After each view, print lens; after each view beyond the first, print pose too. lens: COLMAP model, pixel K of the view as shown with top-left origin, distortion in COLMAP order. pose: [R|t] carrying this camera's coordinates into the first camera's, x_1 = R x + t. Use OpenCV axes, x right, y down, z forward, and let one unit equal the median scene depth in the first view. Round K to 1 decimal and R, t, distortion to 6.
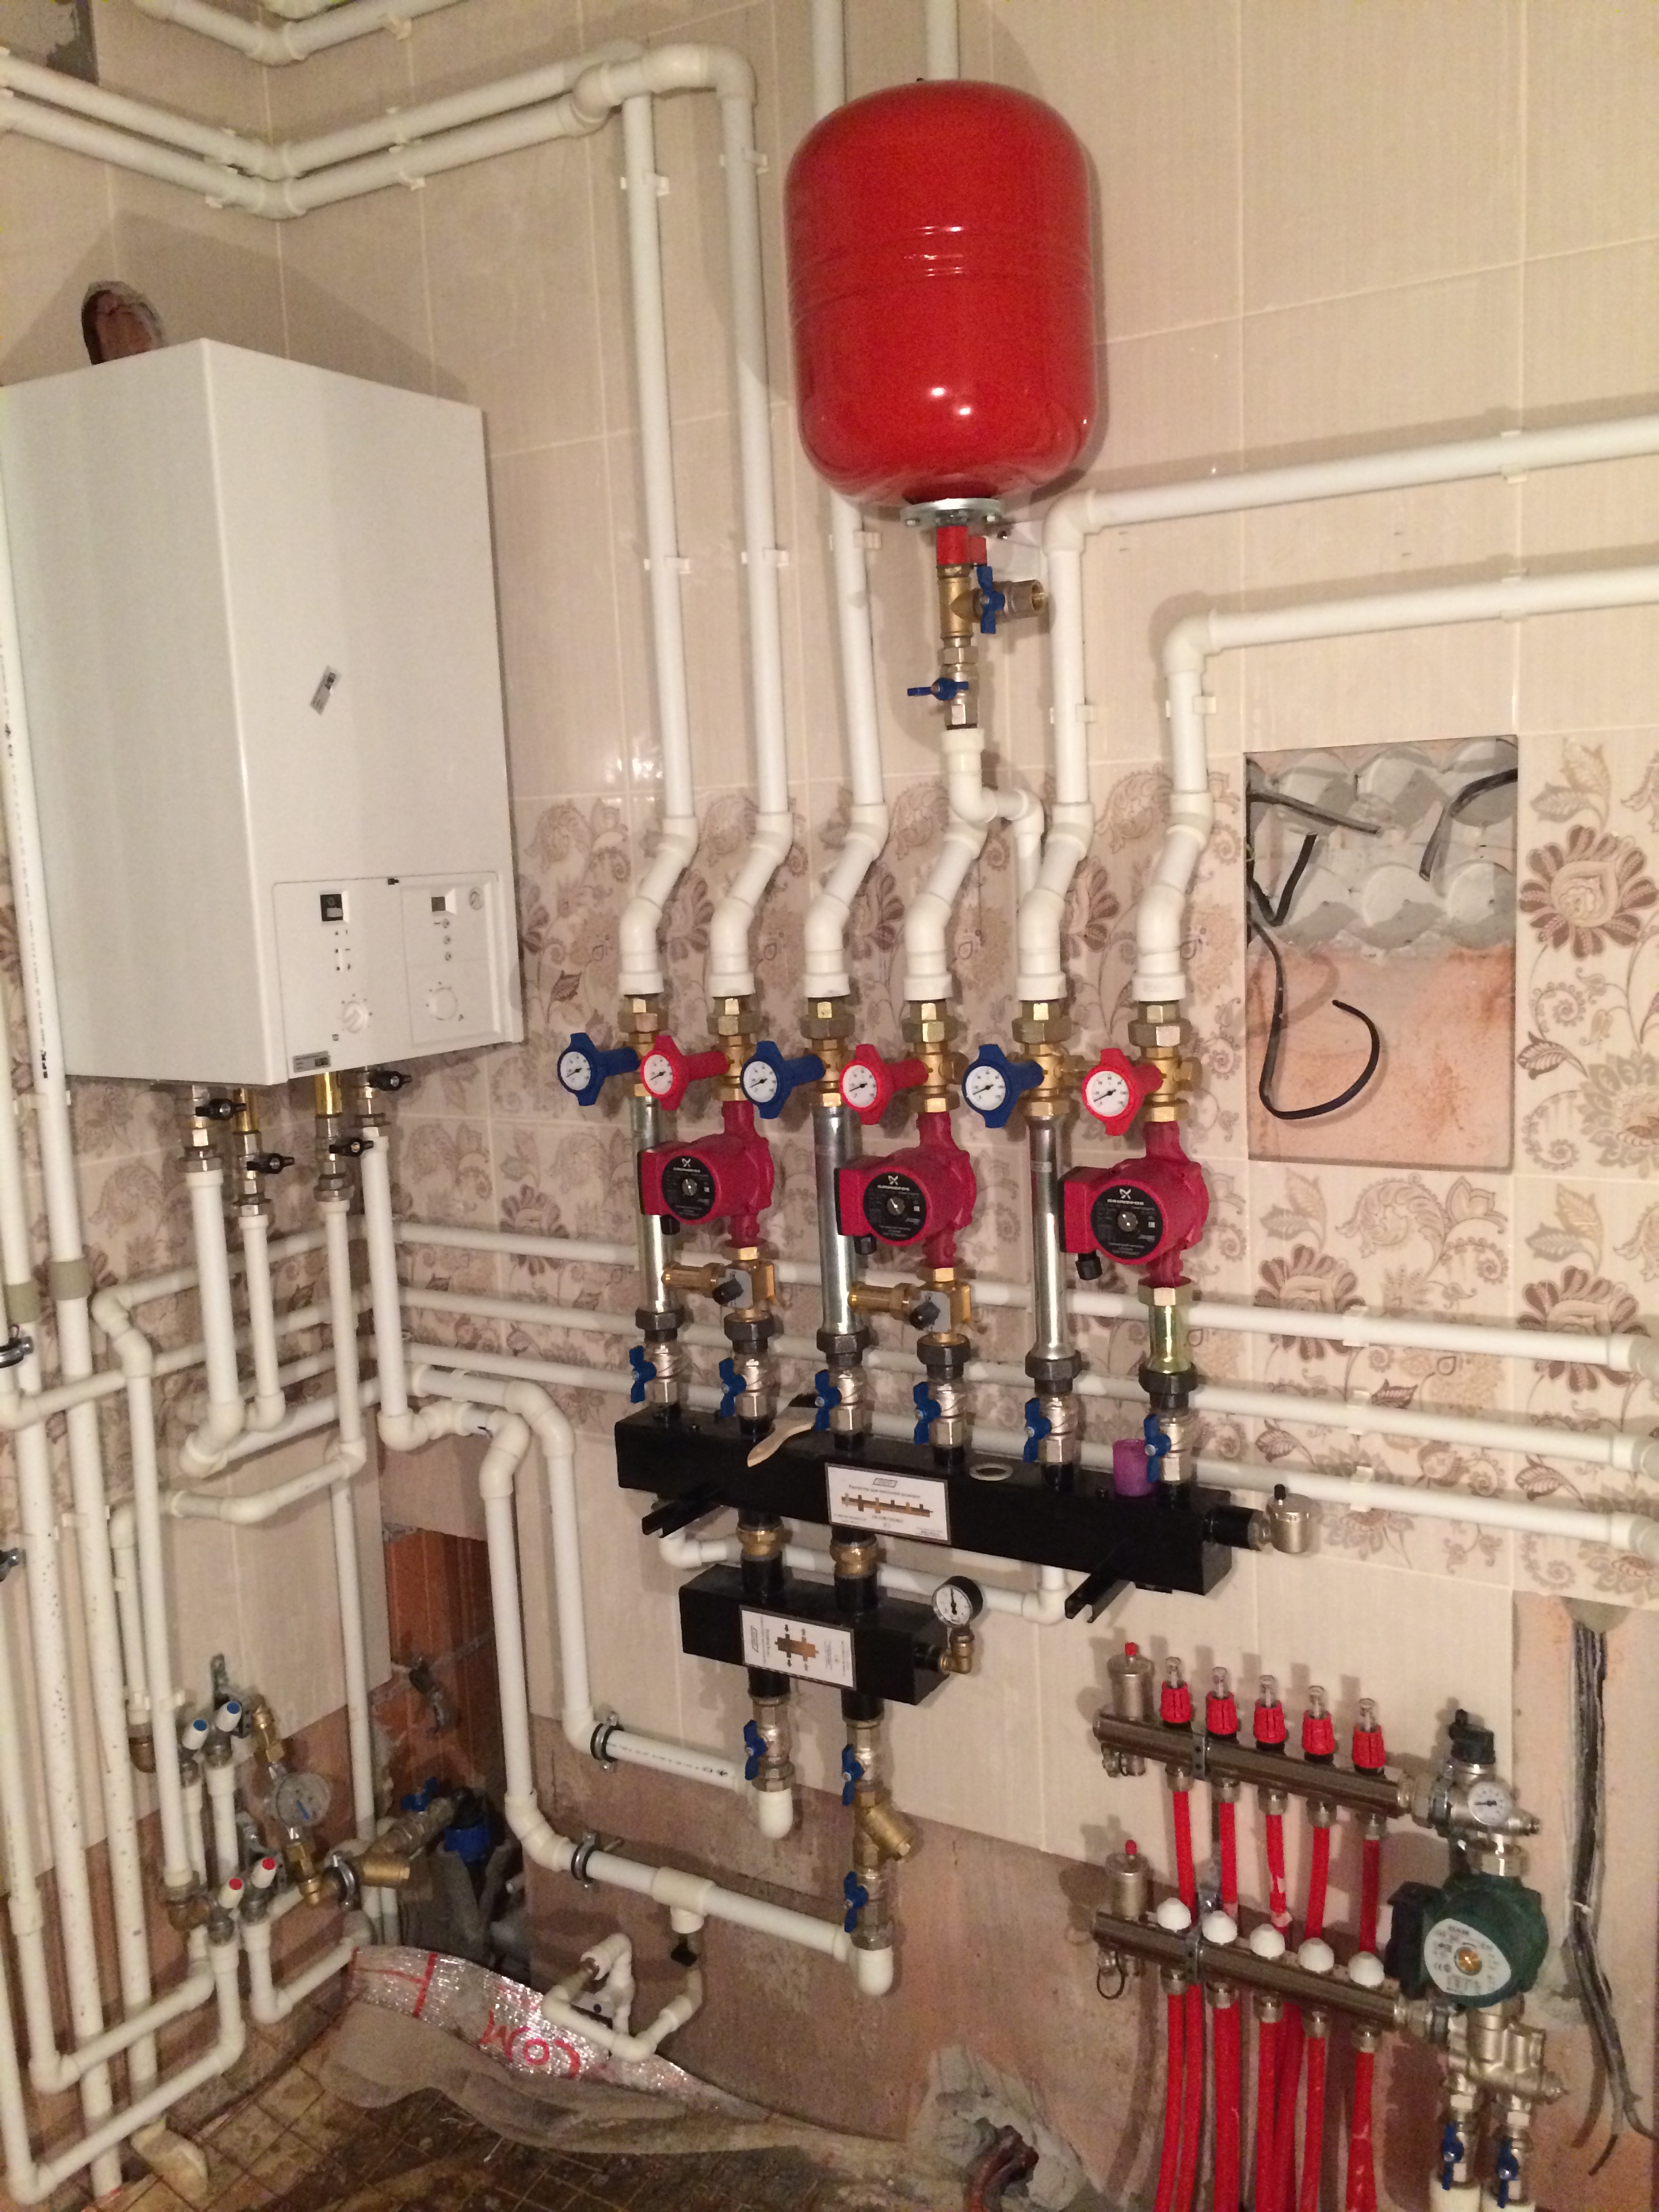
lens RADIAL K [[1886.3, 0, 836.3], [0, 1886.3, 1098.0], [0, 0, 1]] dist [0.086124, -0.113263]
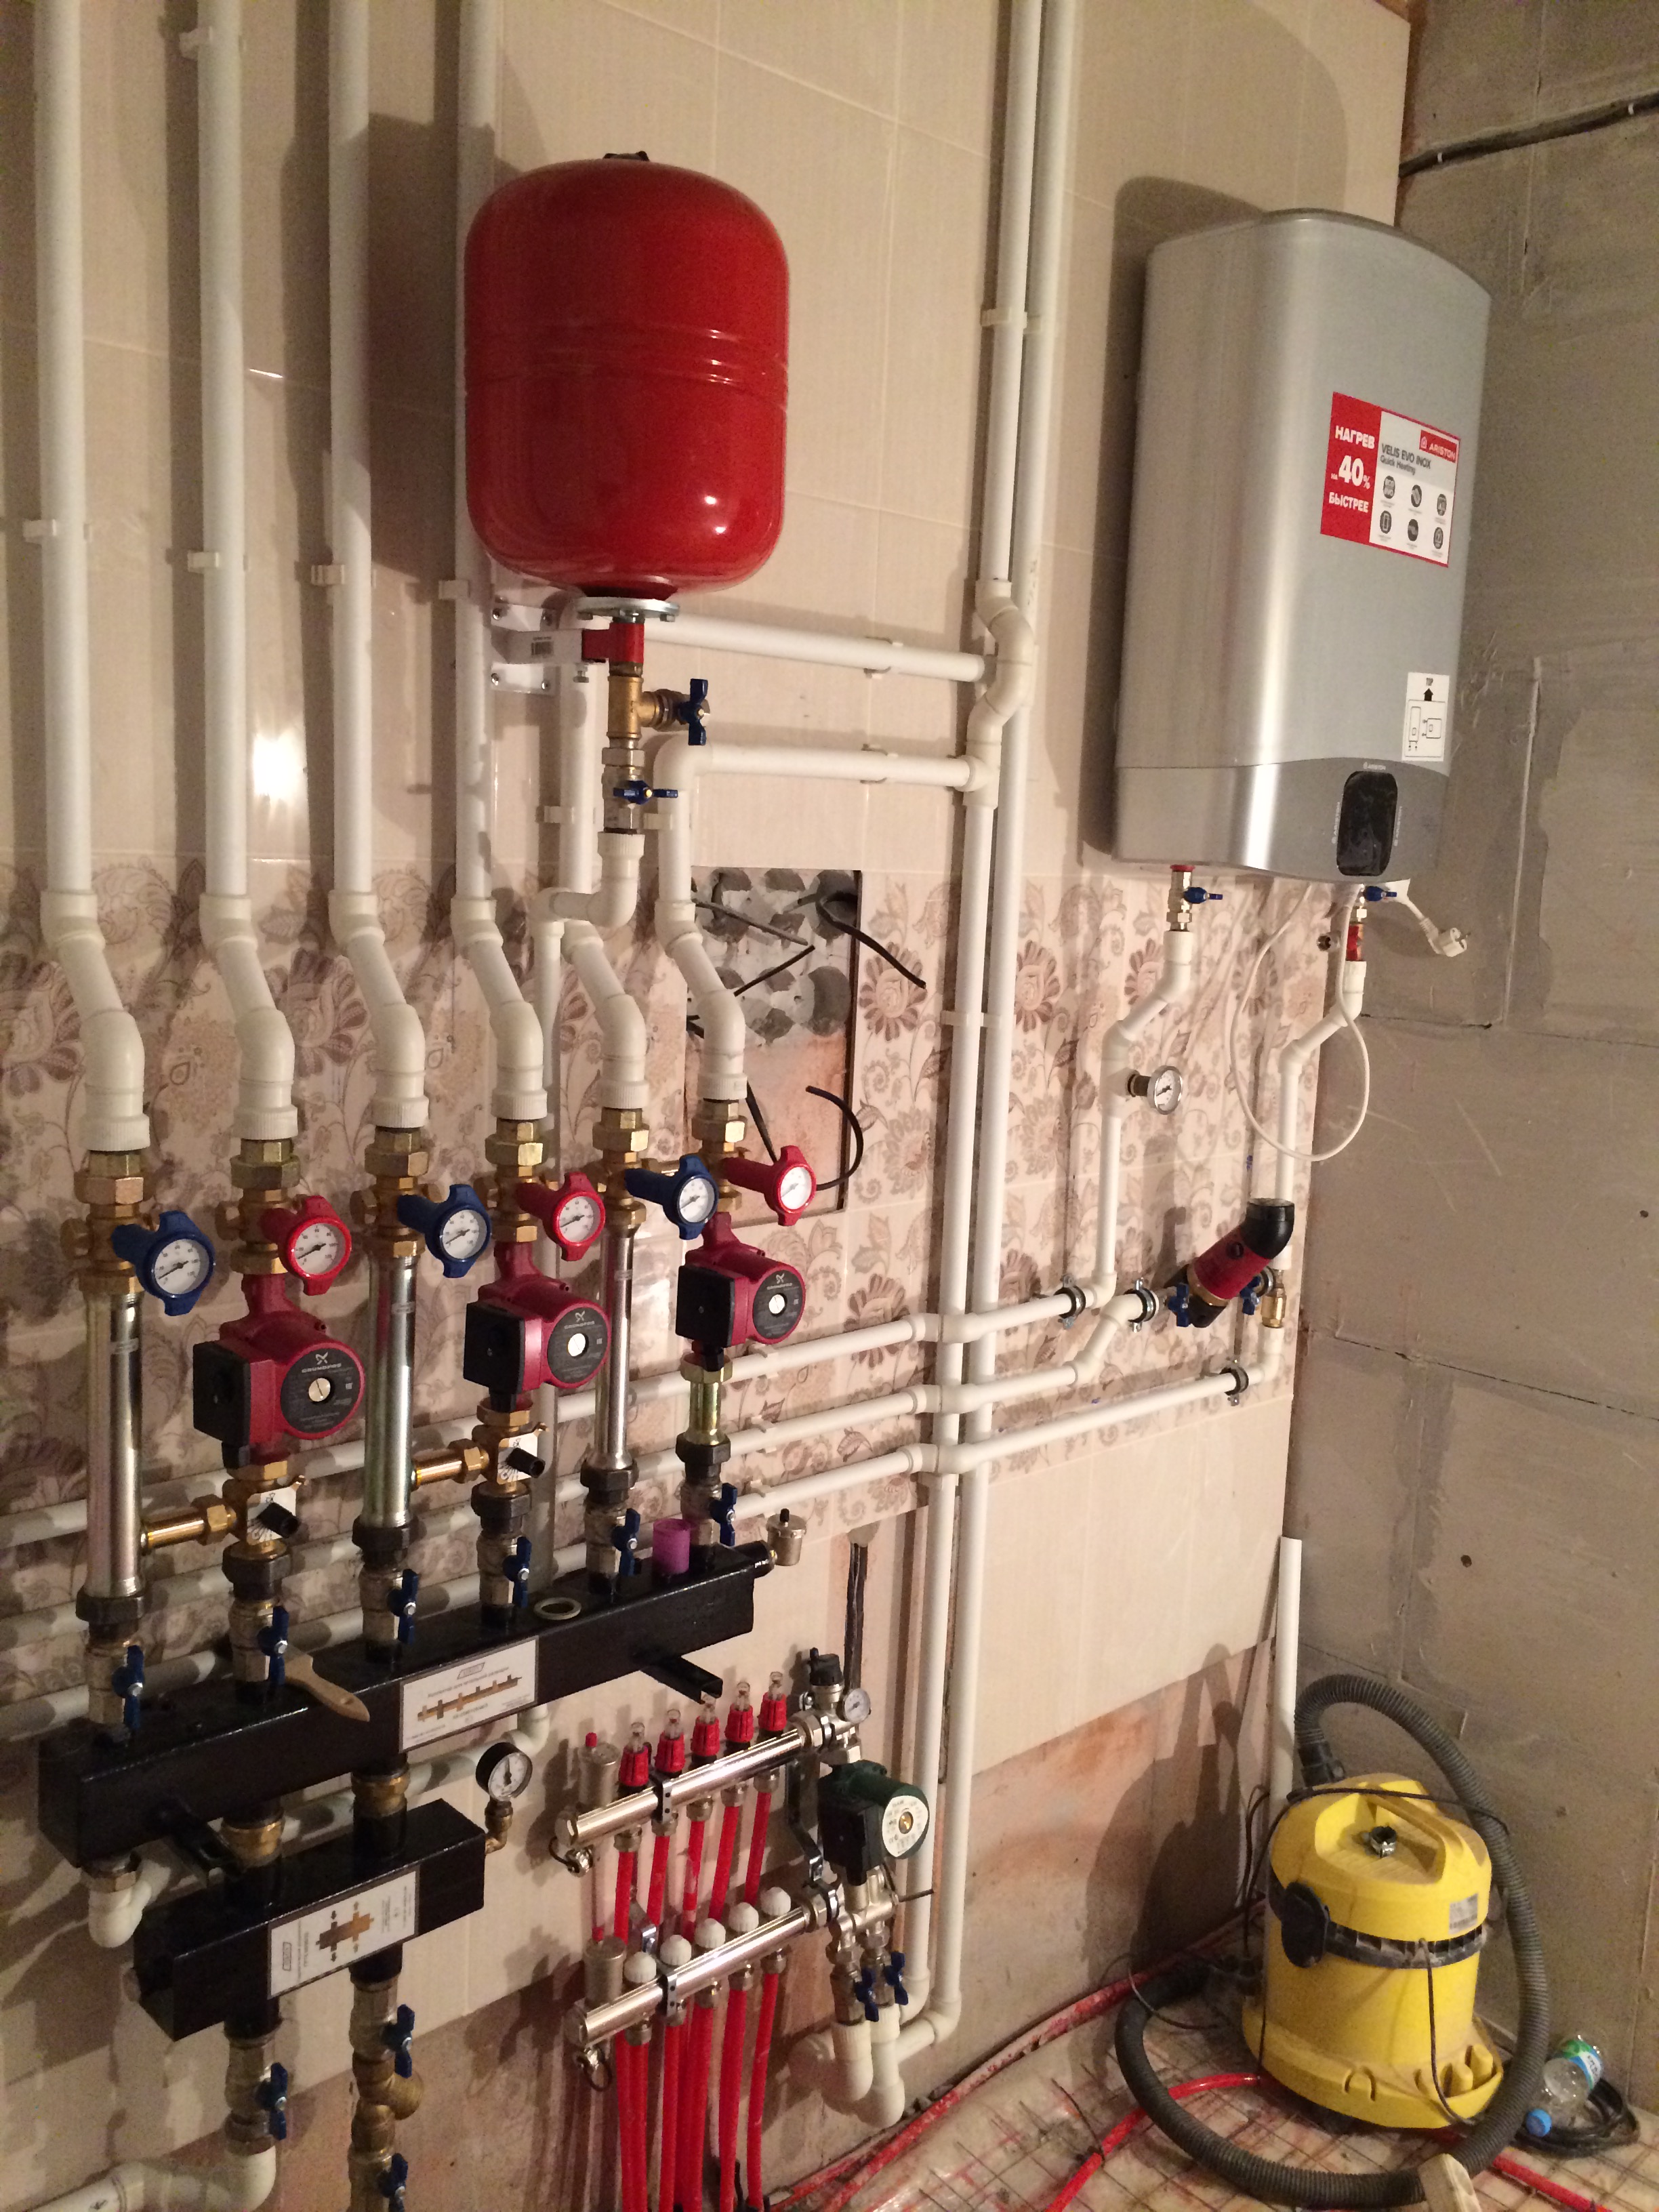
lens RADIAL K [[1886.3, 0, 836.3], [0, 1886.3, 1098.0], [0, 0, 1]] dist [0.086124, -0.113263]
pose [[0.252584, -0.083065, 0.964003, -0.817915], [0.078738, 0.994768, 0.065085, -0.112564], [-0.964366, 0.059465, 0.257803, 0.641795]]
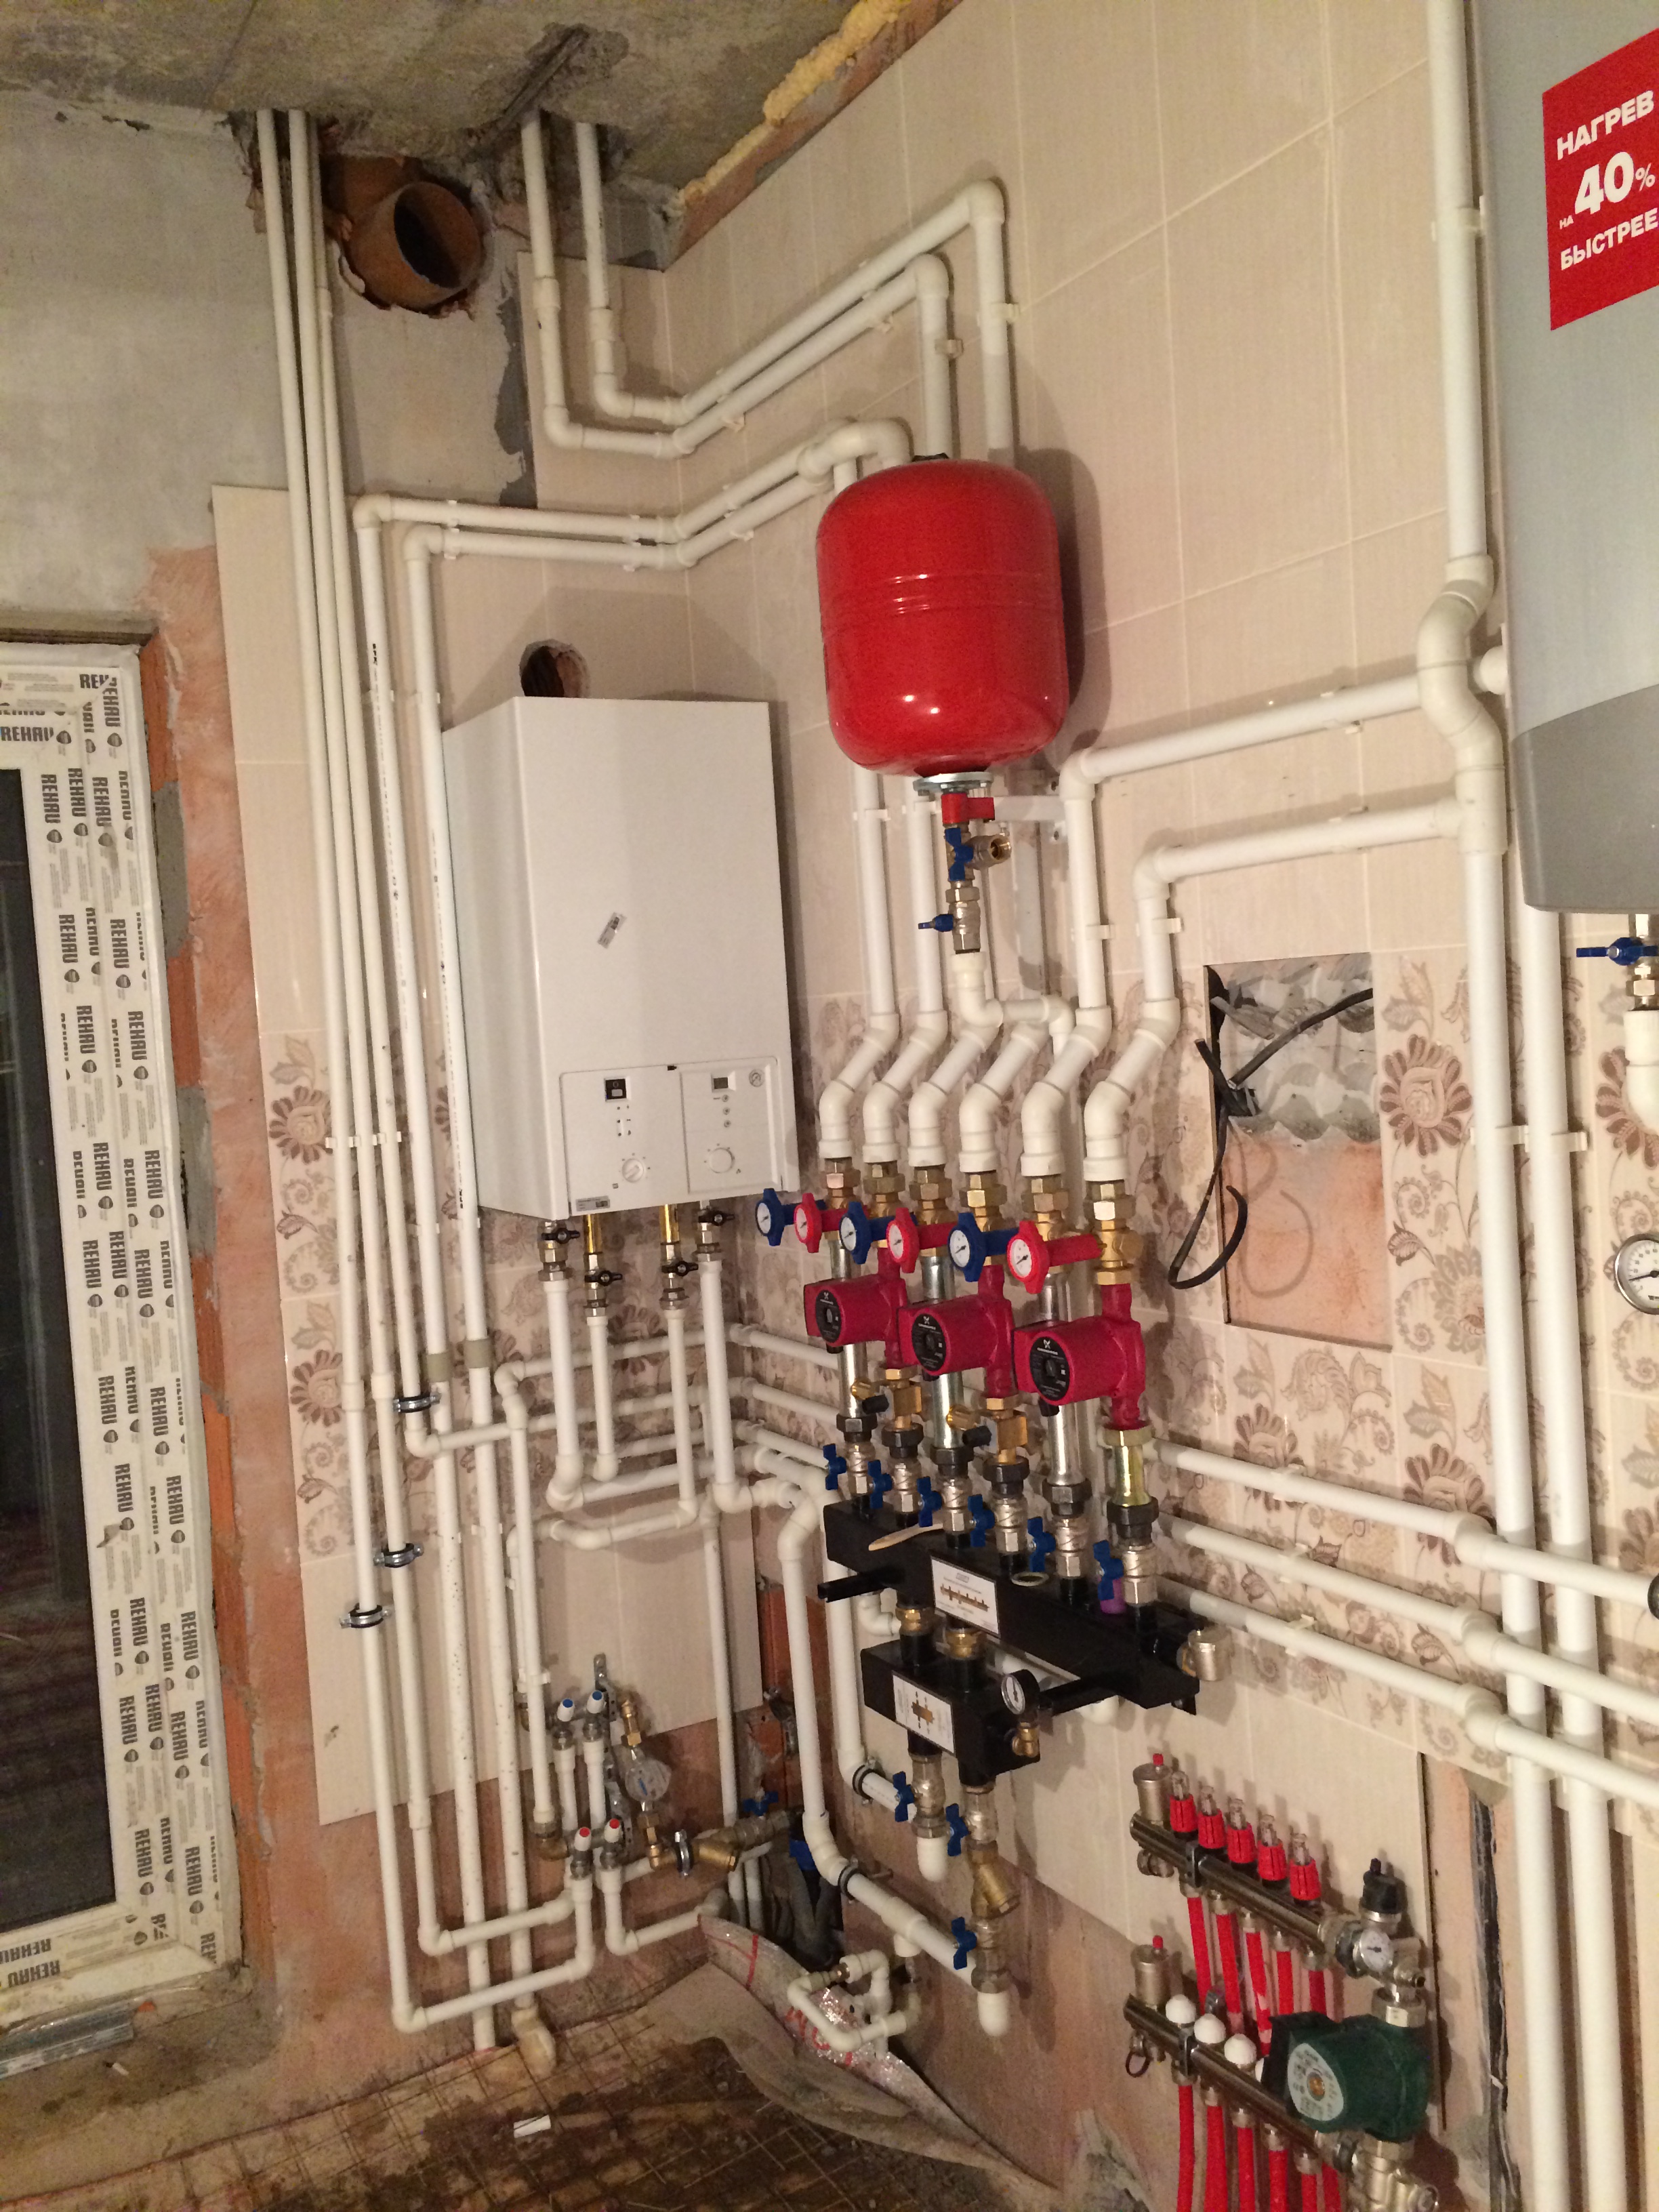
lens RADIAL K [[1886.3, 0, 836.3], [0, 1886.3, 1098.0], [0, 0, 1]] dist [0.086124, -0.113263]
pose [[0.871815, 0.009030, -0.489753, 0.576825], [-0.039352, 0.997889, -0.051652, -0.034241], [0.488252, 0.064304, 0.870330, -0.095684]]
